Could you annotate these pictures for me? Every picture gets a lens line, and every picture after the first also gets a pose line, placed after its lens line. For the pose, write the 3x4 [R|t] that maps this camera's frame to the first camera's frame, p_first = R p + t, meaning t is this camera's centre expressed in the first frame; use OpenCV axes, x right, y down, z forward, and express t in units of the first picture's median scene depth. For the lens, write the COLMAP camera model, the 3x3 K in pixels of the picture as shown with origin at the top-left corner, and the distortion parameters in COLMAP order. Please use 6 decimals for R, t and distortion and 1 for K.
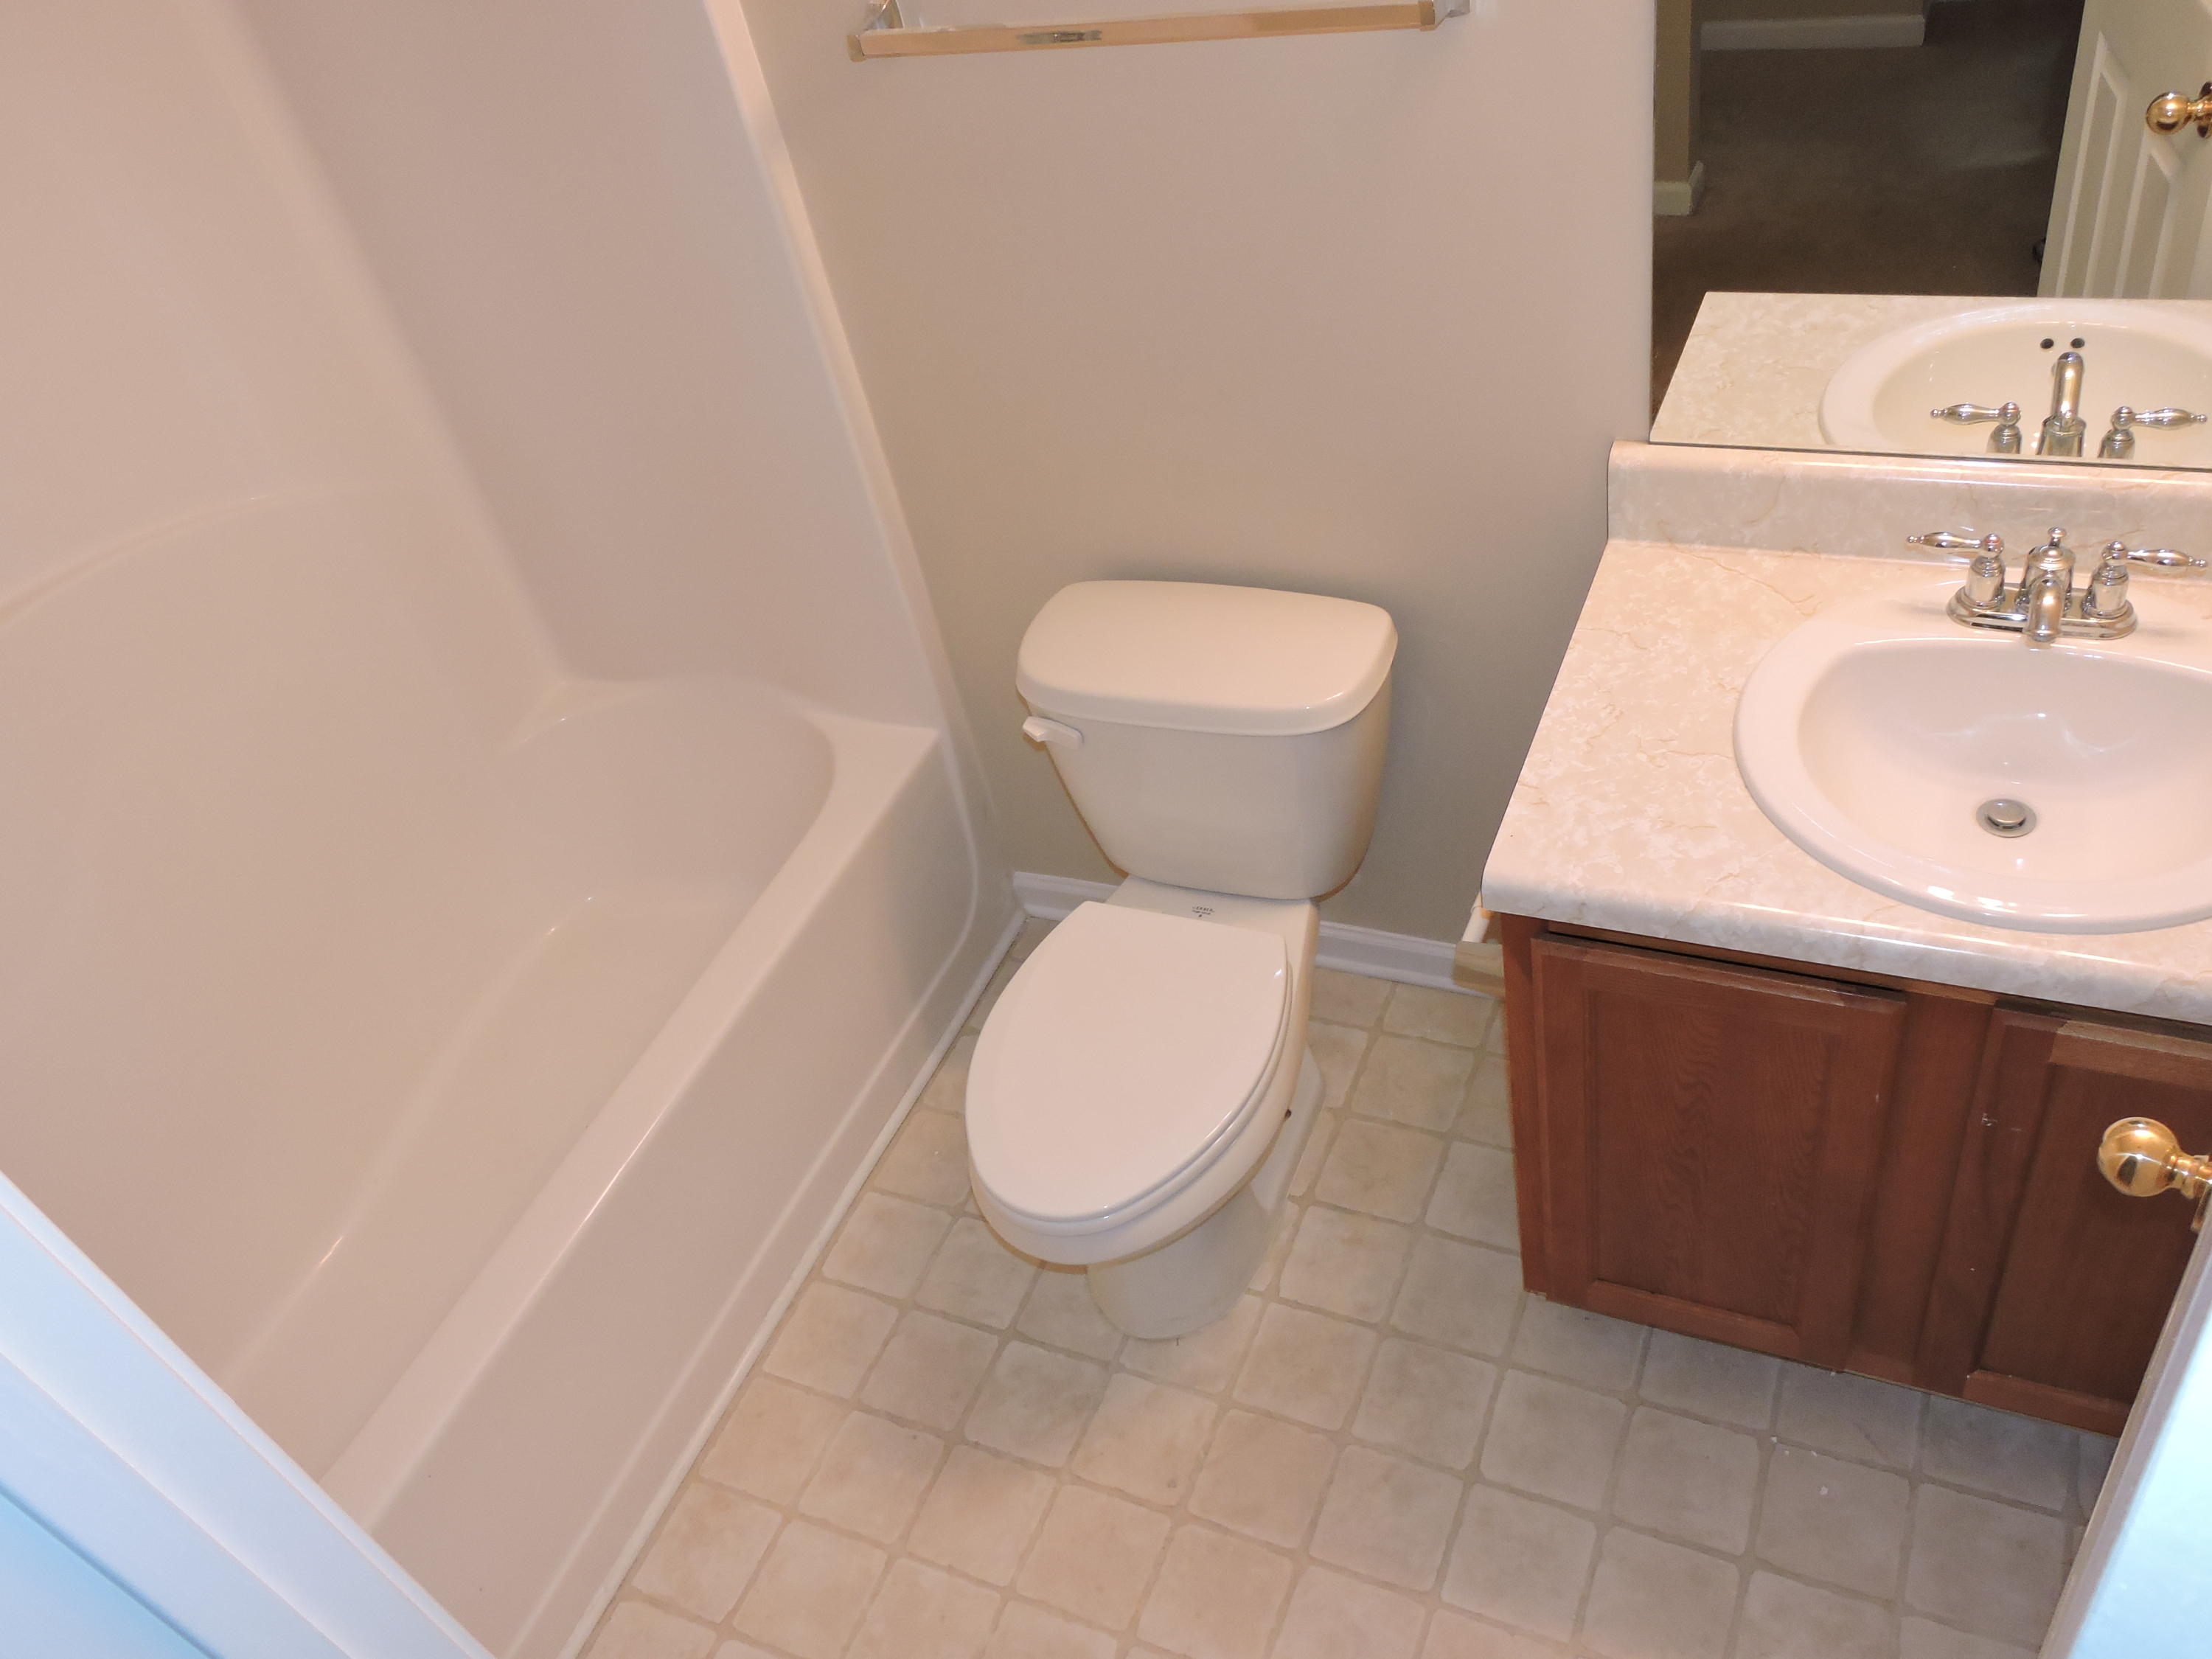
lens RADIAL K [[1750.5, 0, 1111.9], [0, 1750.5, 835.5], [0, 0, 1]] dist [0.001488, -0.007973]
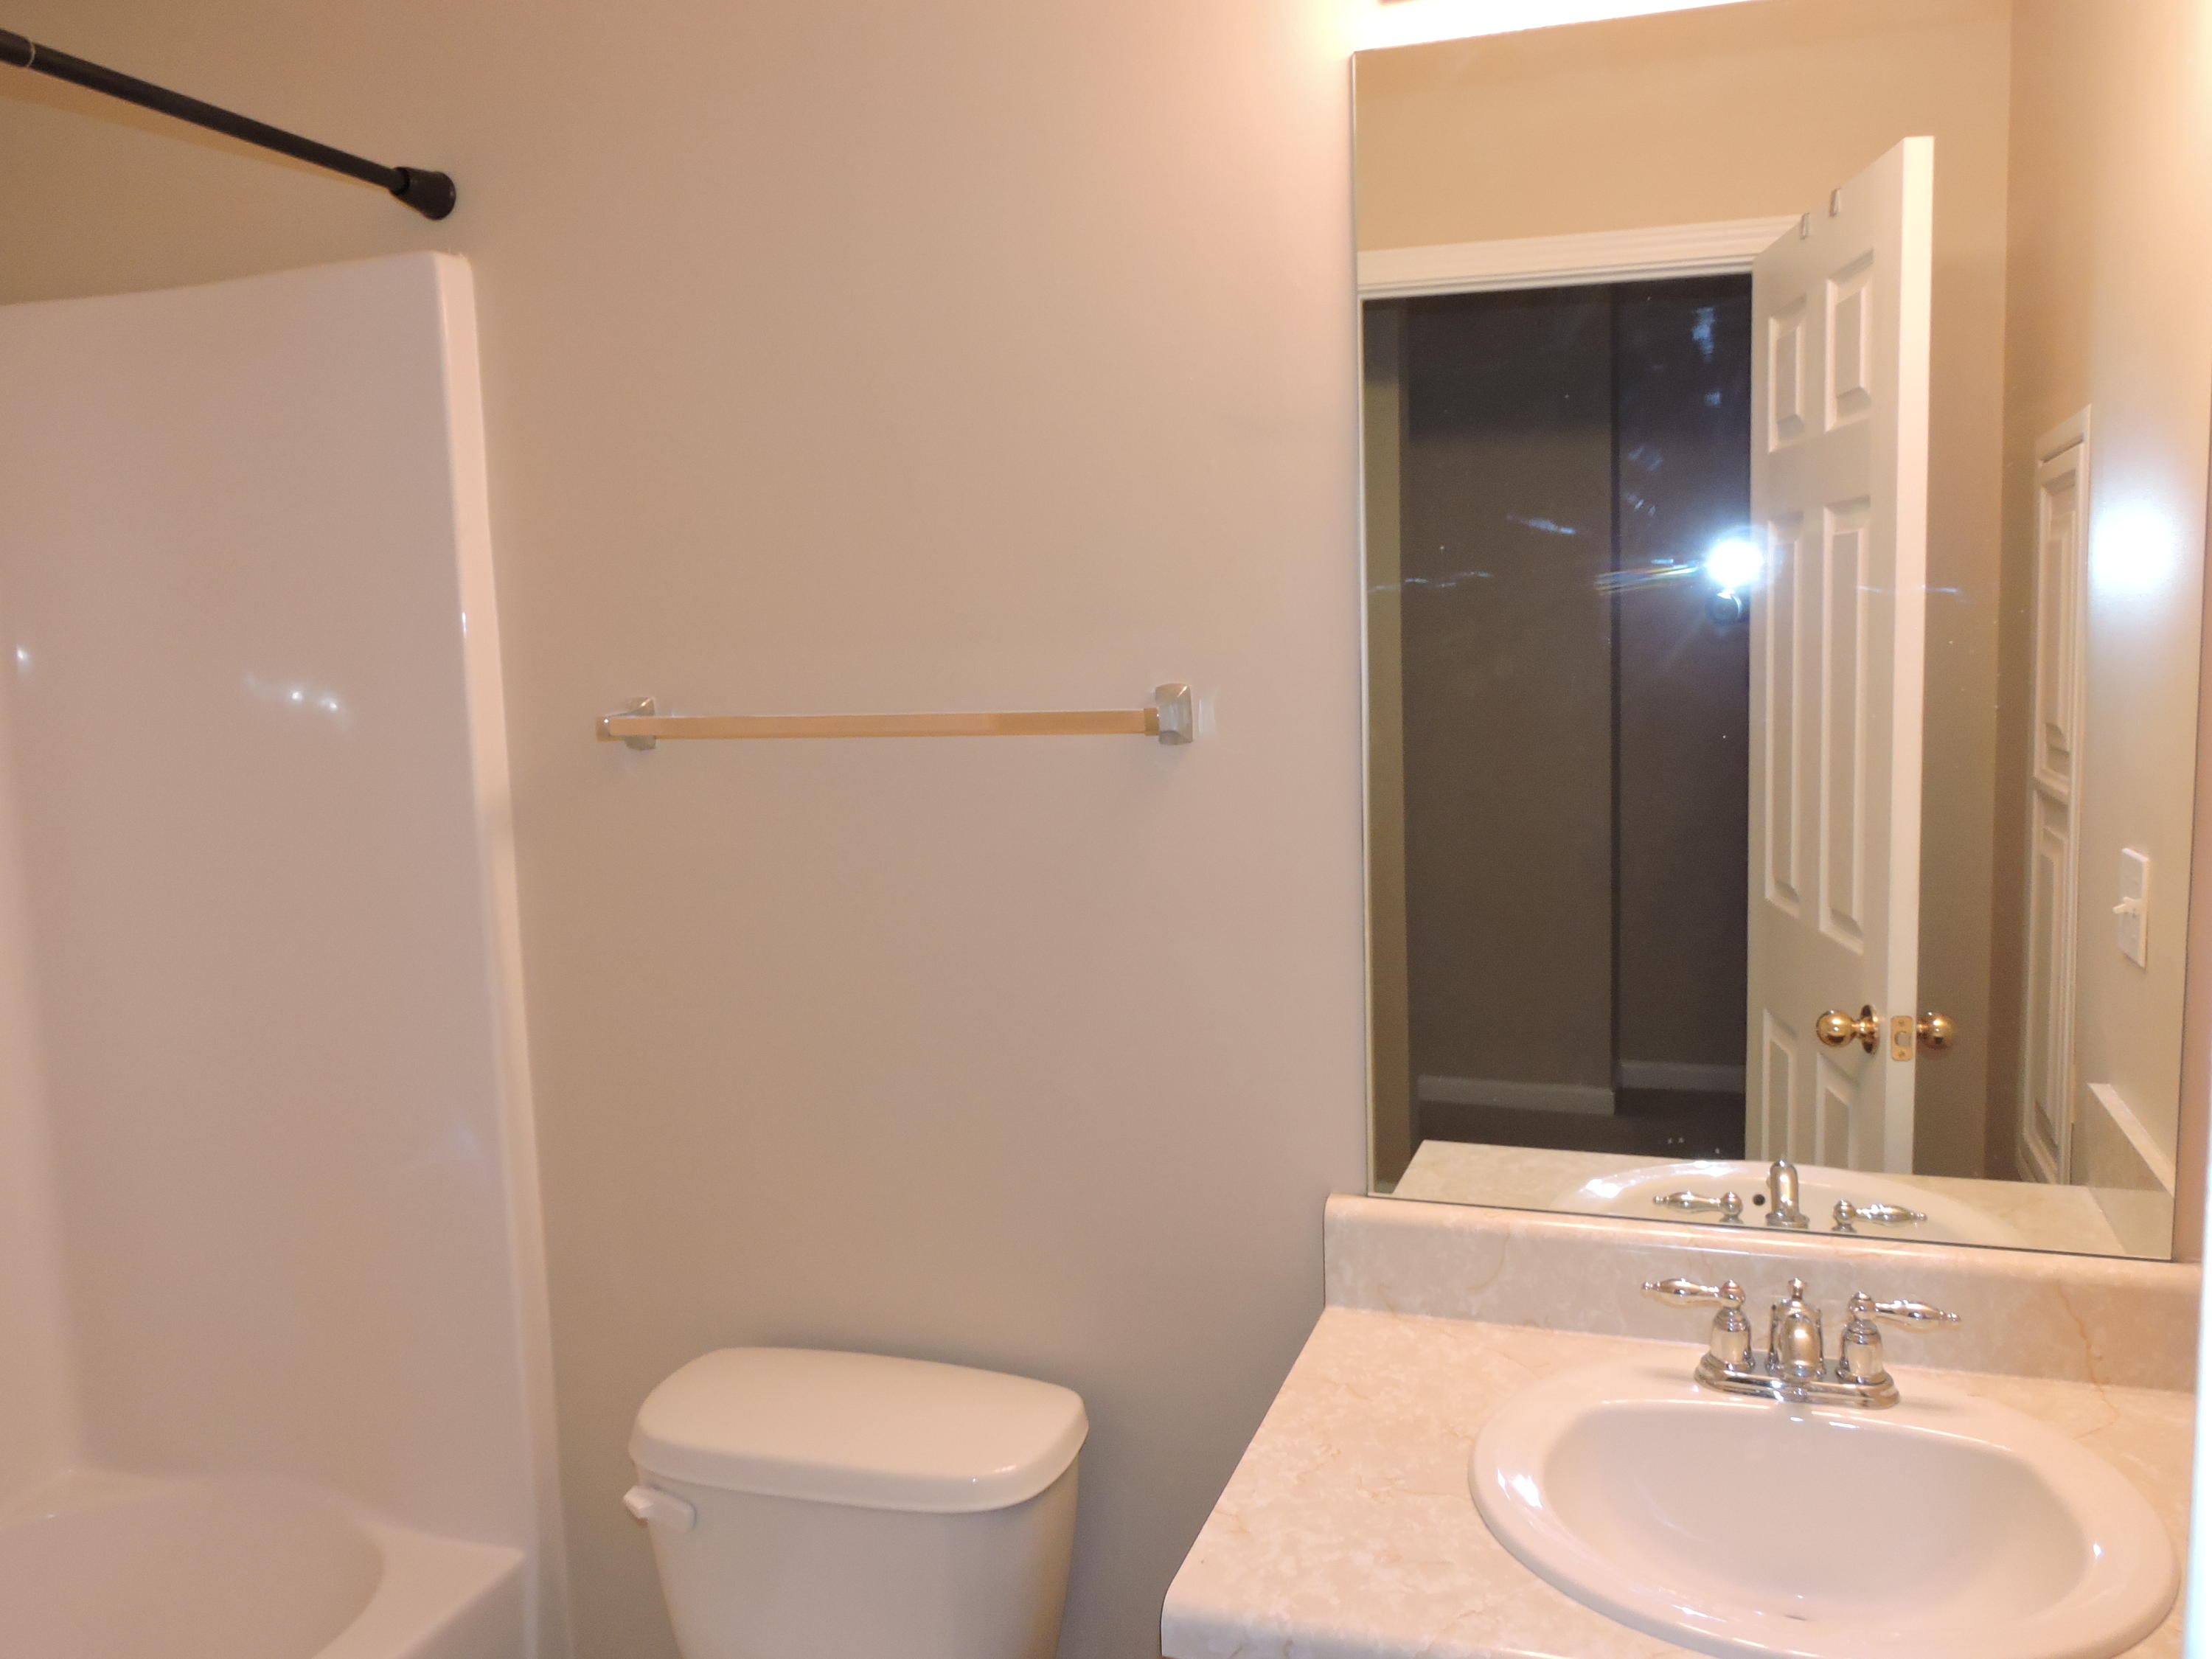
lens RADIAL K [[1756.7, 0, 1106.0], [0, 1756.7, 829.5], [0, 0, 1]] dist [-0.003700, -0.003316]
pose [[0.984352, 0.150259, 0.092049, 0.059113], [-0.068247, 0.806695, -0.587013, 0.186721], [-0.162460, 0.571546, 0.804327, 0.171904]]
